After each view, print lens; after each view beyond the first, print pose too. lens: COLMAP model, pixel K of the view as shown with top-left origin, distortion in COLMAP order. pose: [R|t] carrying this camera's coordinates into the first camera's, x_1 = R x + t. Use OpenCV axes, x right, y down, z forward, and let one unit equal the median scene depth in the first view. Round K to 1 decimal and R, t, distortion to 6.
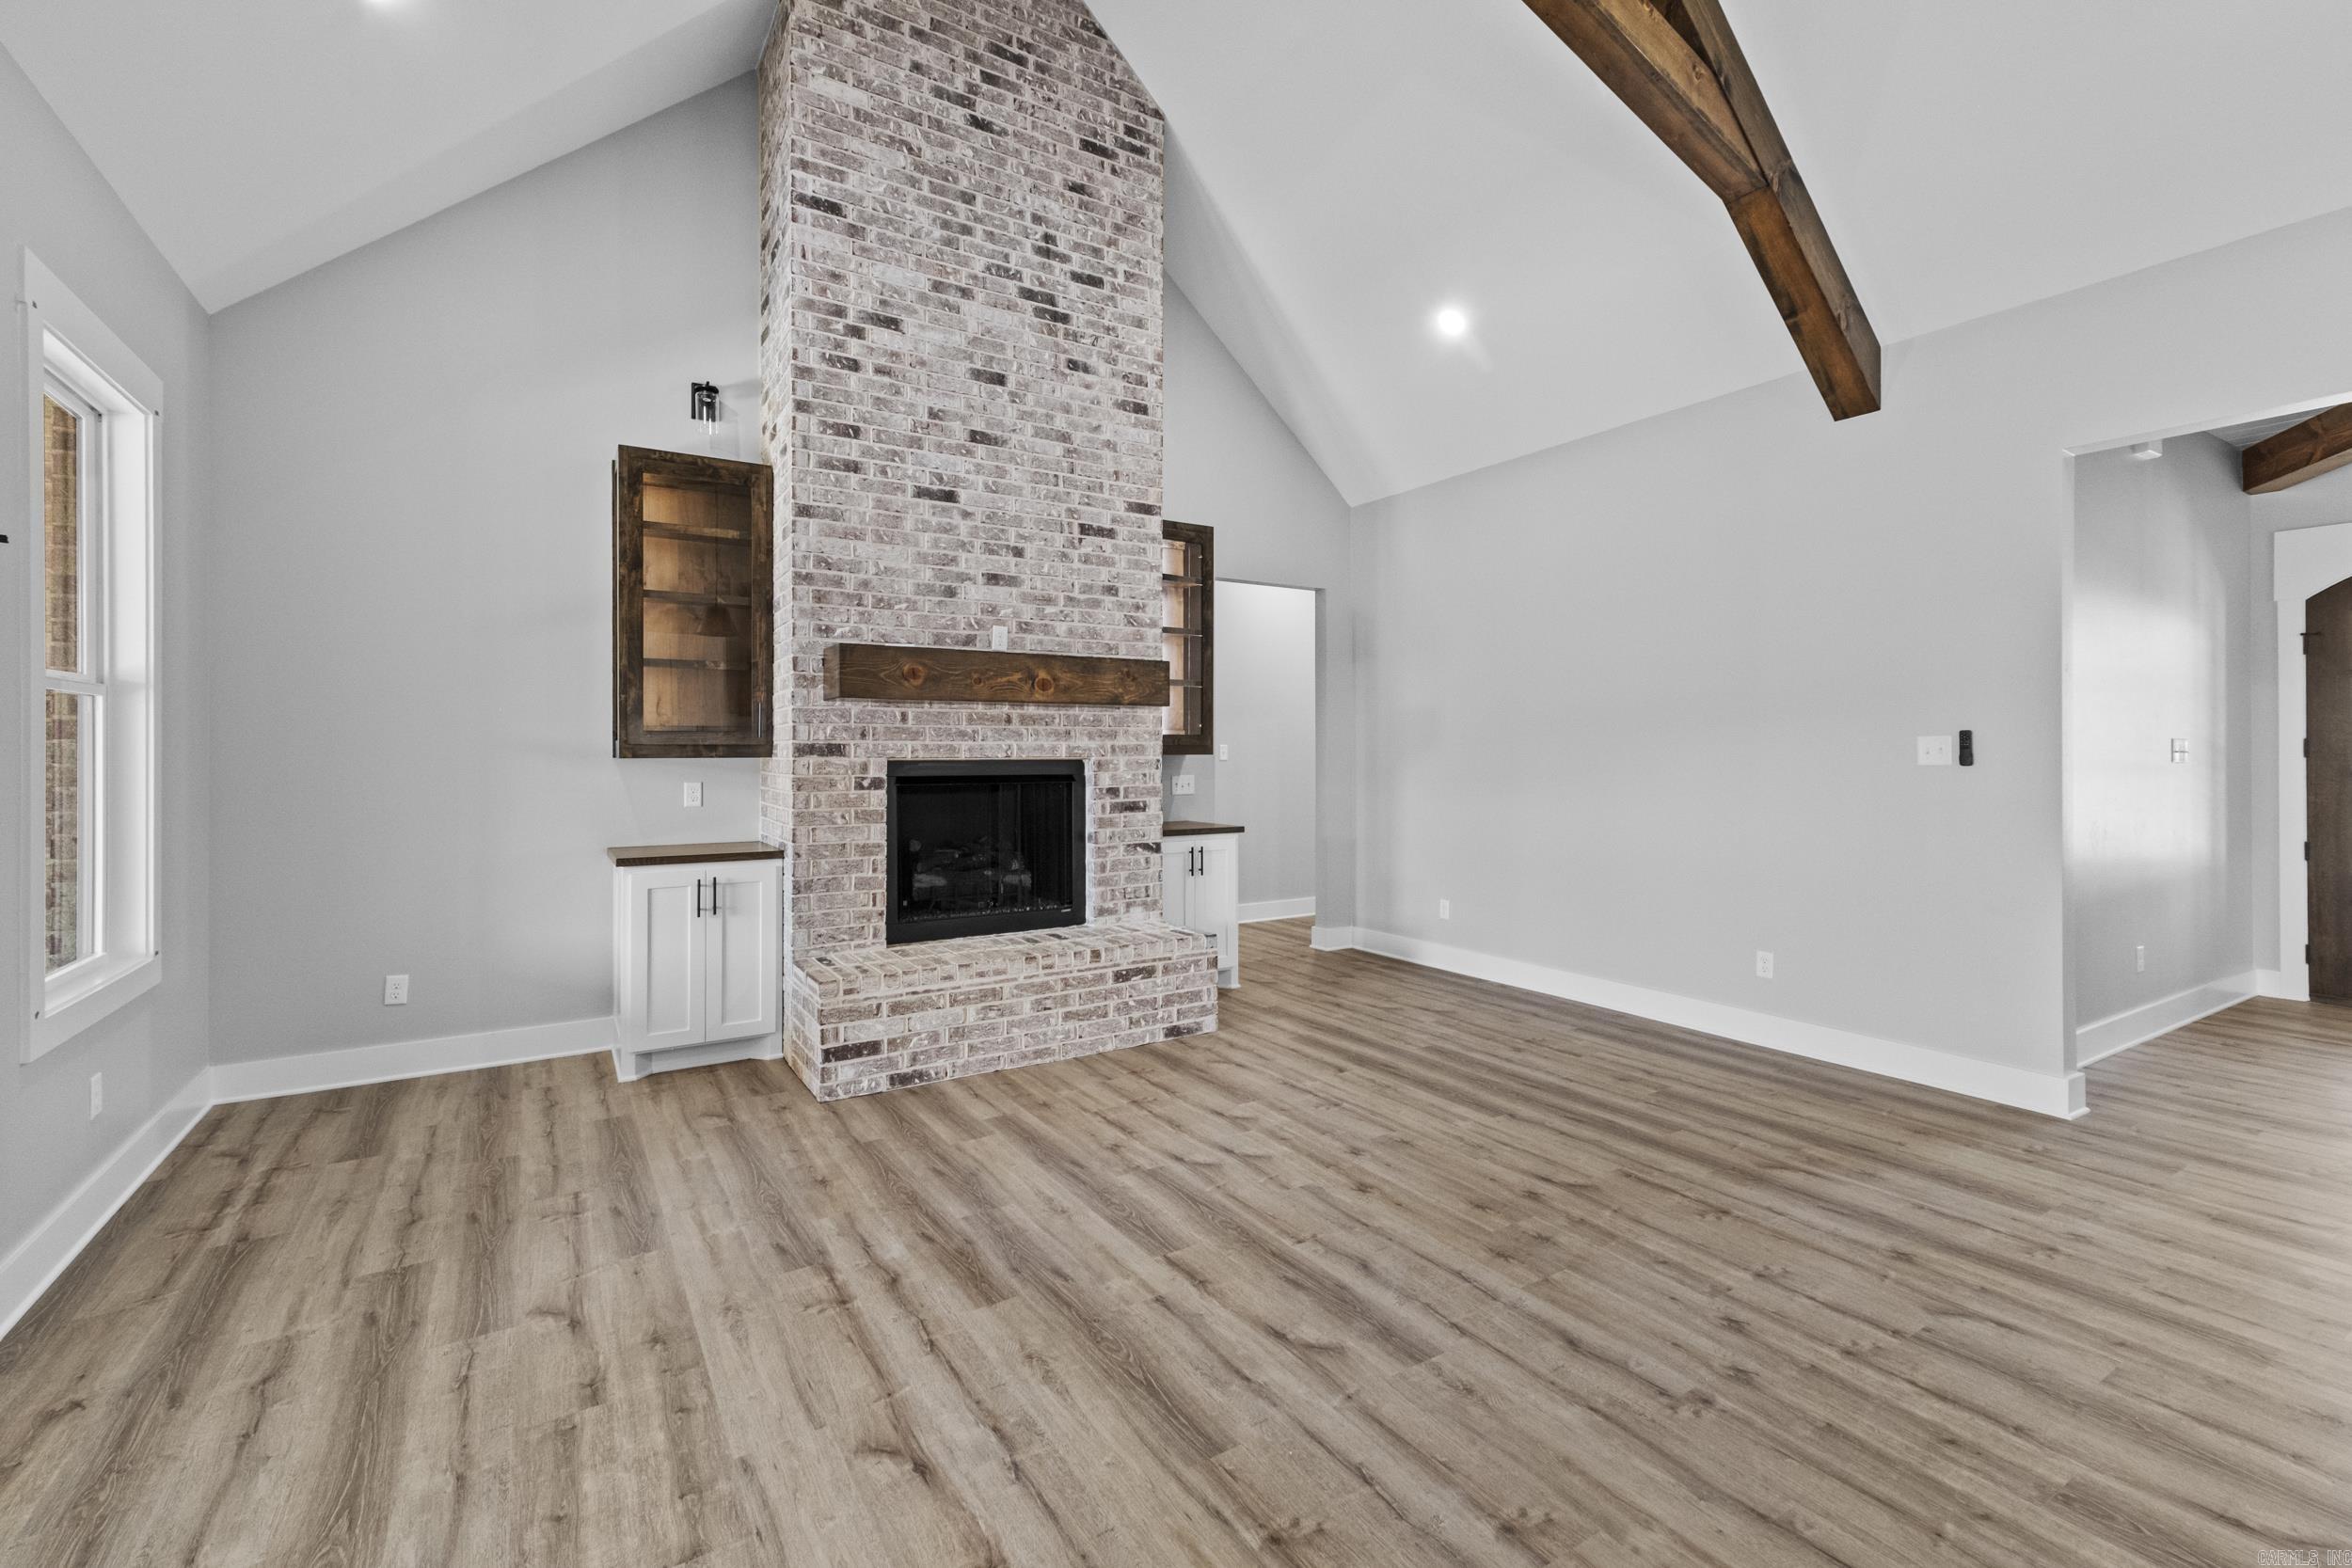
lens RADIAL K [[1016.0, 0, 1160.7], [0, 1016.0, 750.3], [0, 0, 1]] dist [0.012603, -0.000191]
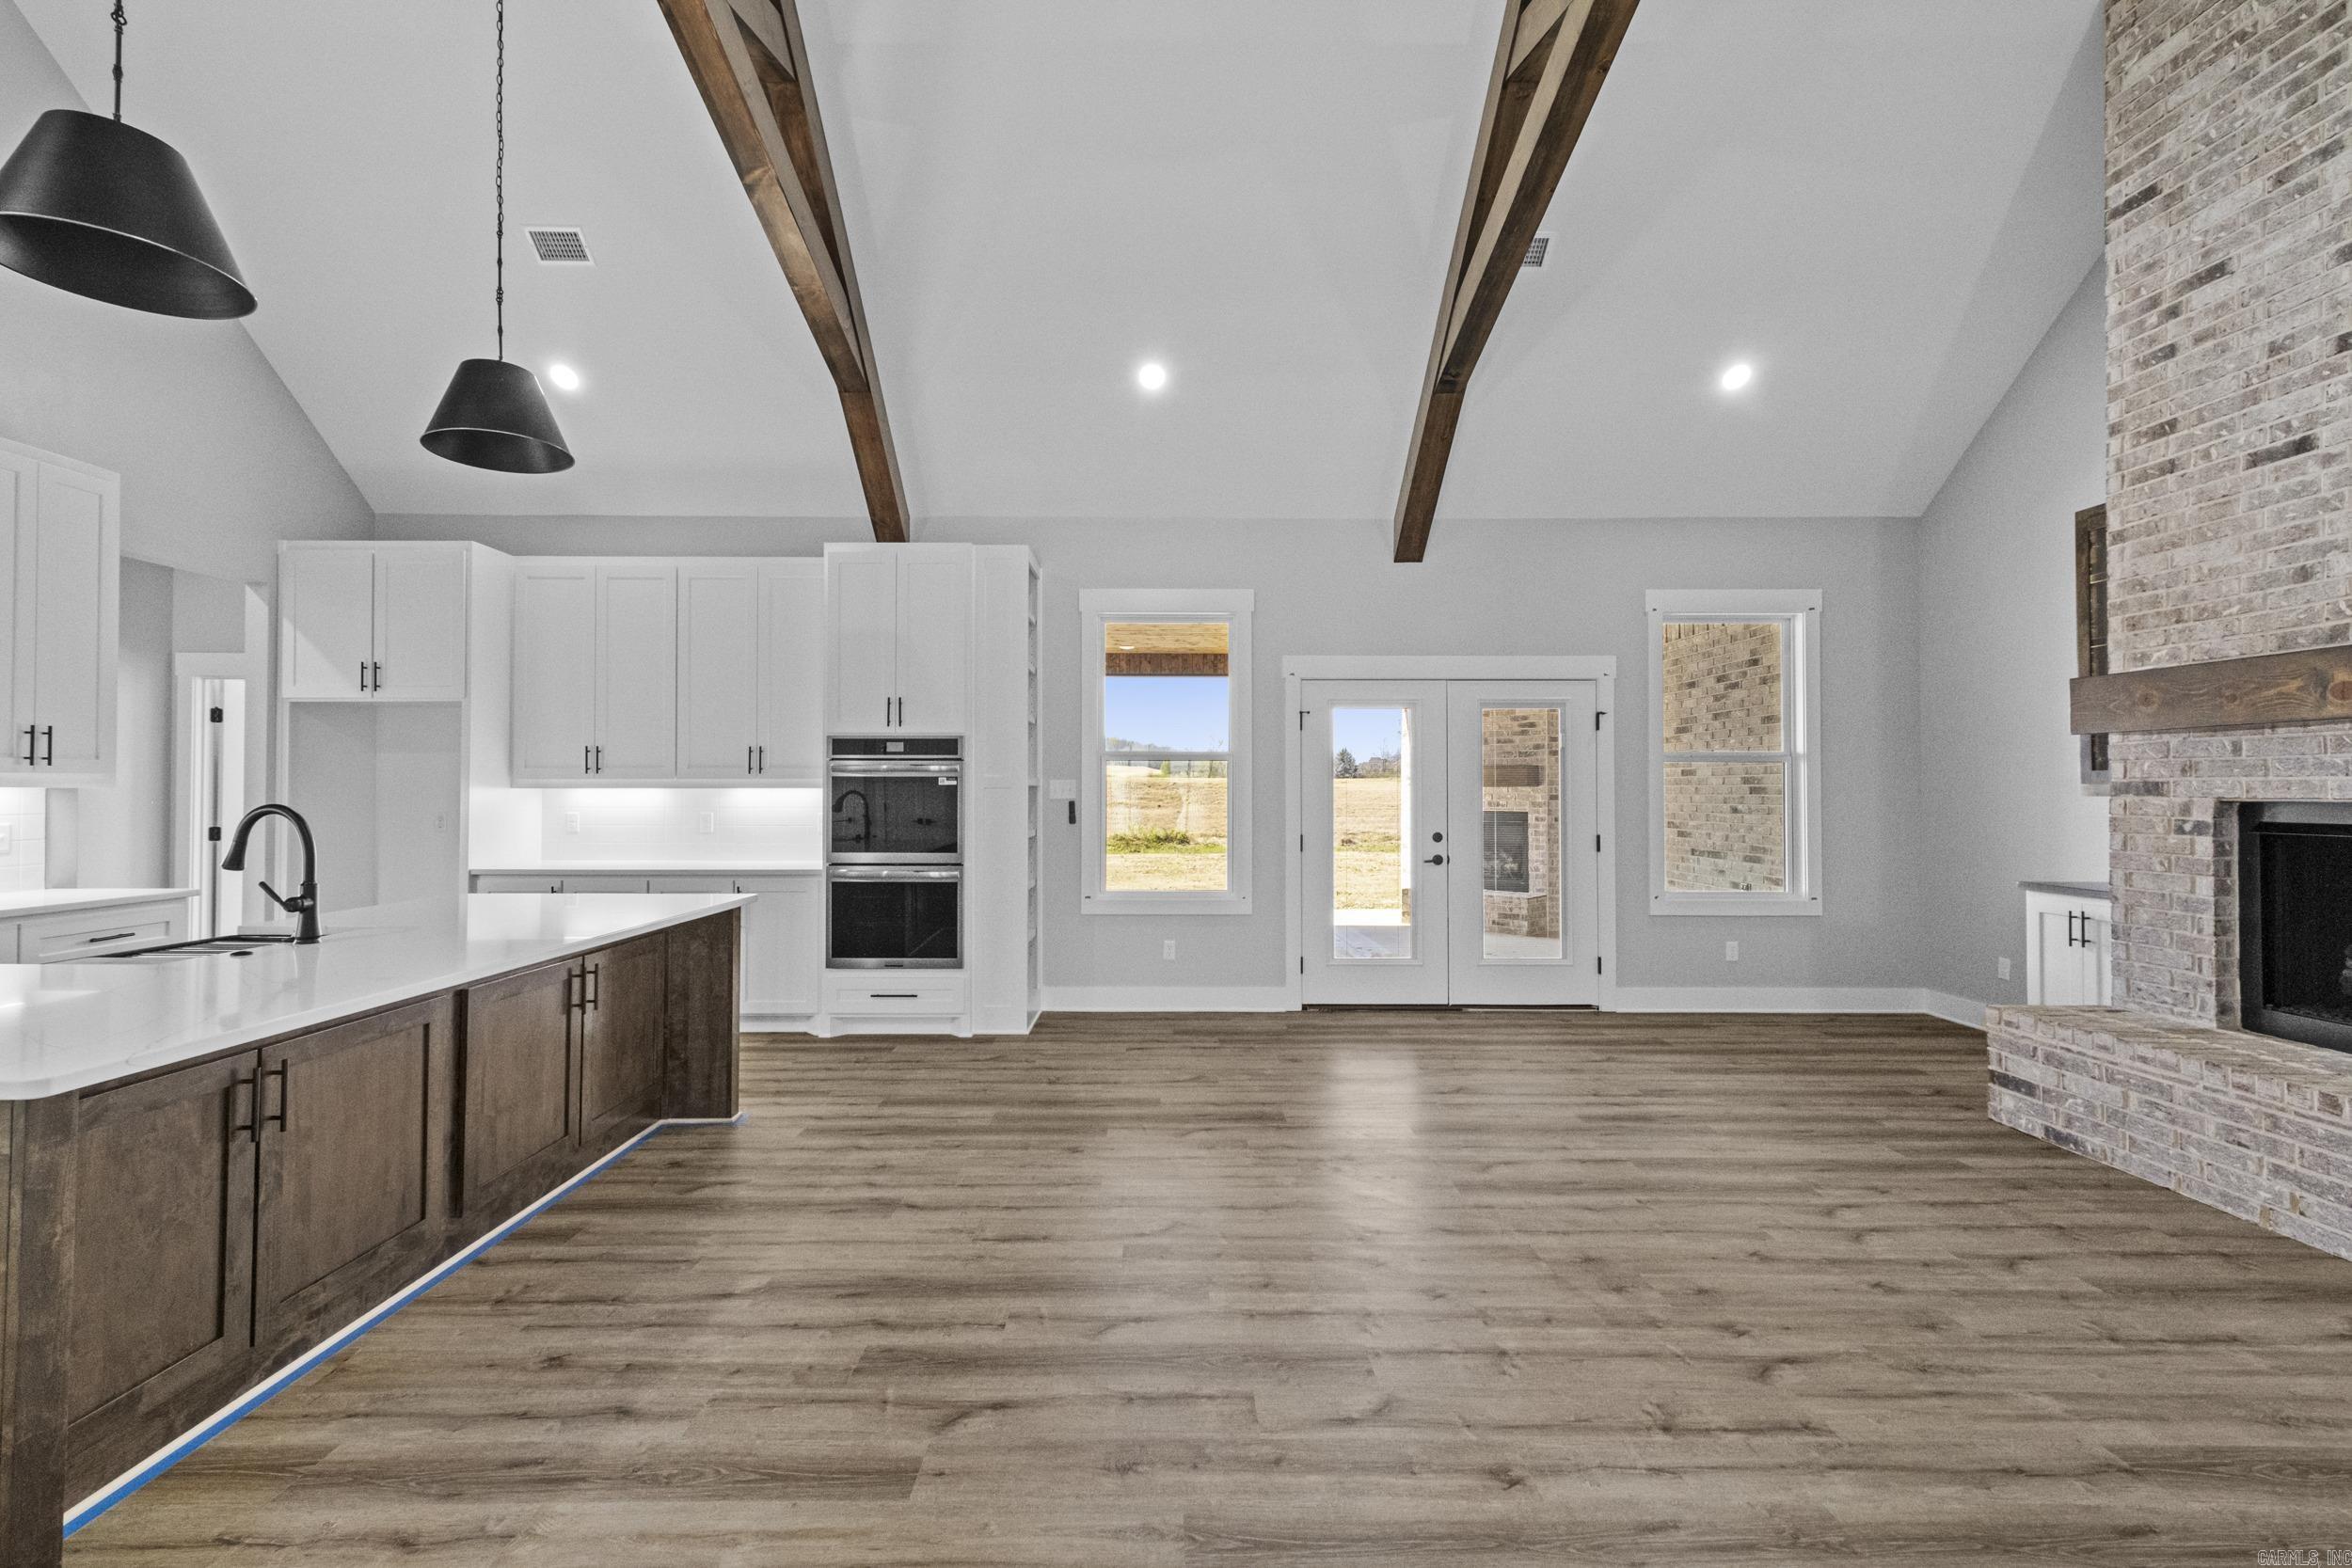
lens RADIAL K [[1000.7, 0, 1161.9], [0, 1000.7, 779.3], [0, 0, 1]] dist [0.012361, -0.000354]
pose [[-0.522682, -0.009177, -0.852478, 0.874178], [0.001060, 0.999934, -0.011415, 0.000621], [0.852527, -0.006870, -0.522638, 0.694250]]
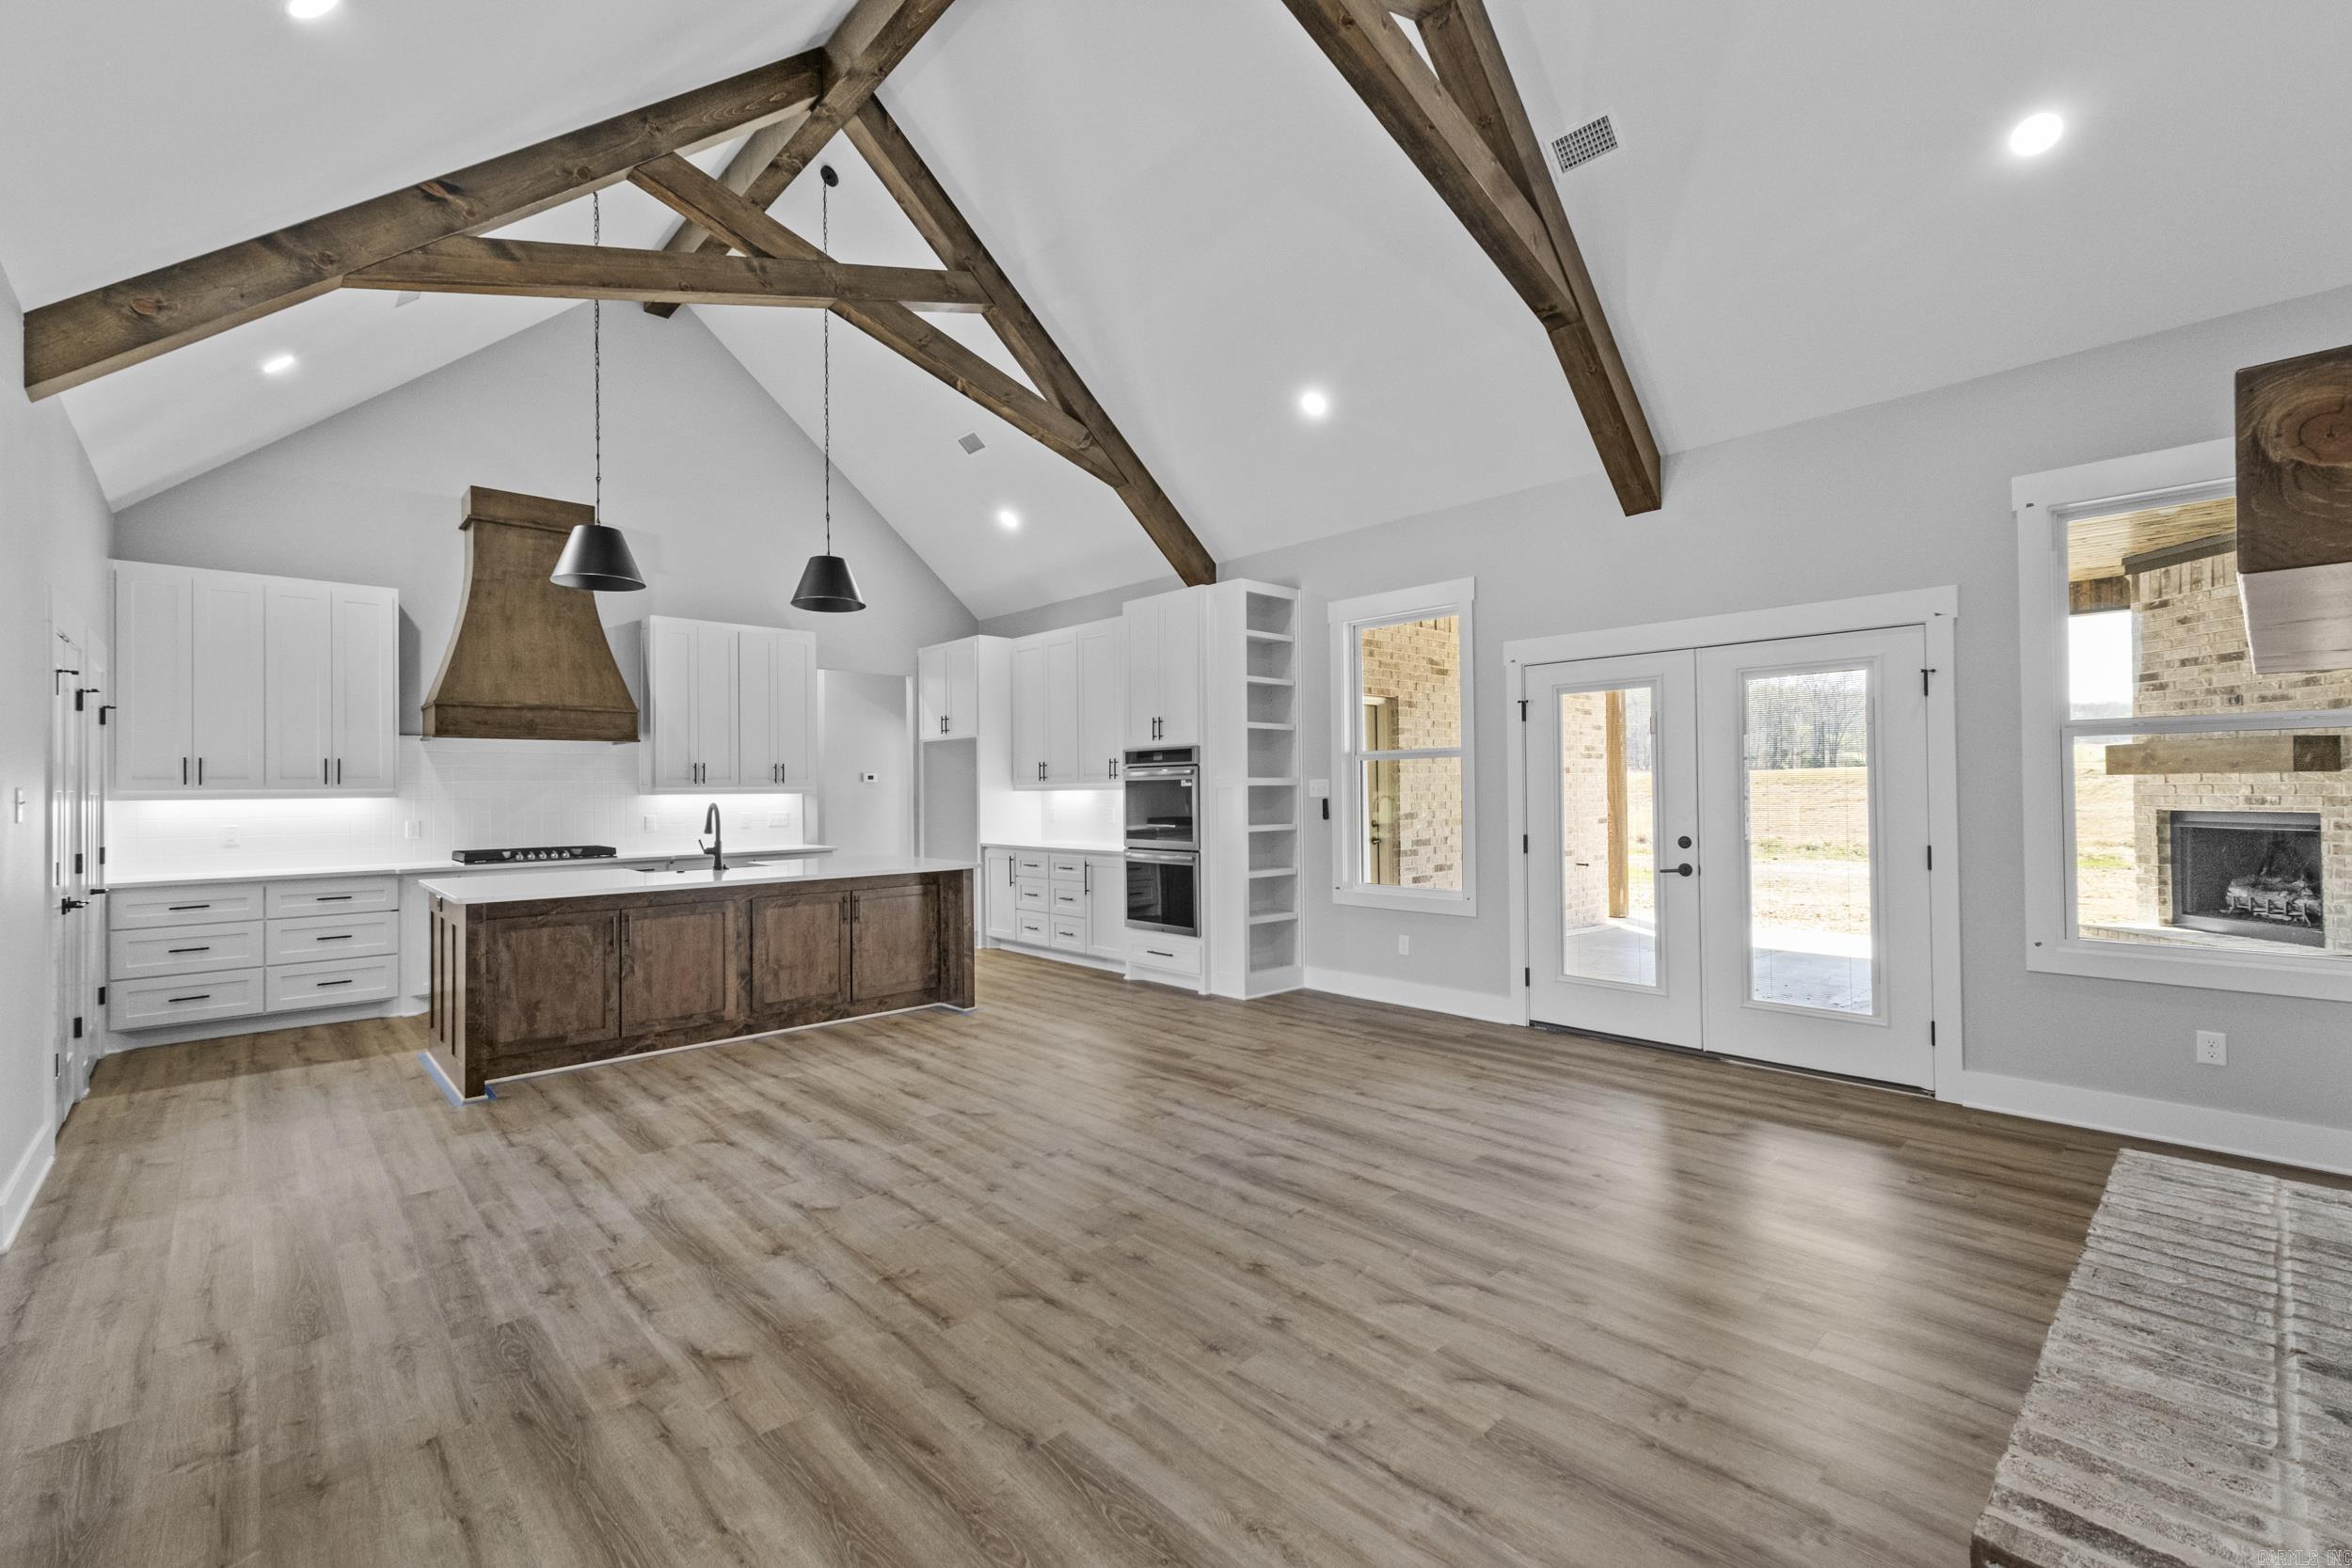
lens RADIAL K [[1000.7, 0, 1161.9], [0, 1000.7, 779.3], [0, 0, 1]] dist [0.012361, -0.000354]
pose [[-0.982053, 0.009527, -0.188366, 0.305782], [0.012060, 0.999852, -0.012306, 0.000992], [0.188221, -0.014357, -0.982022, 1.277701]]
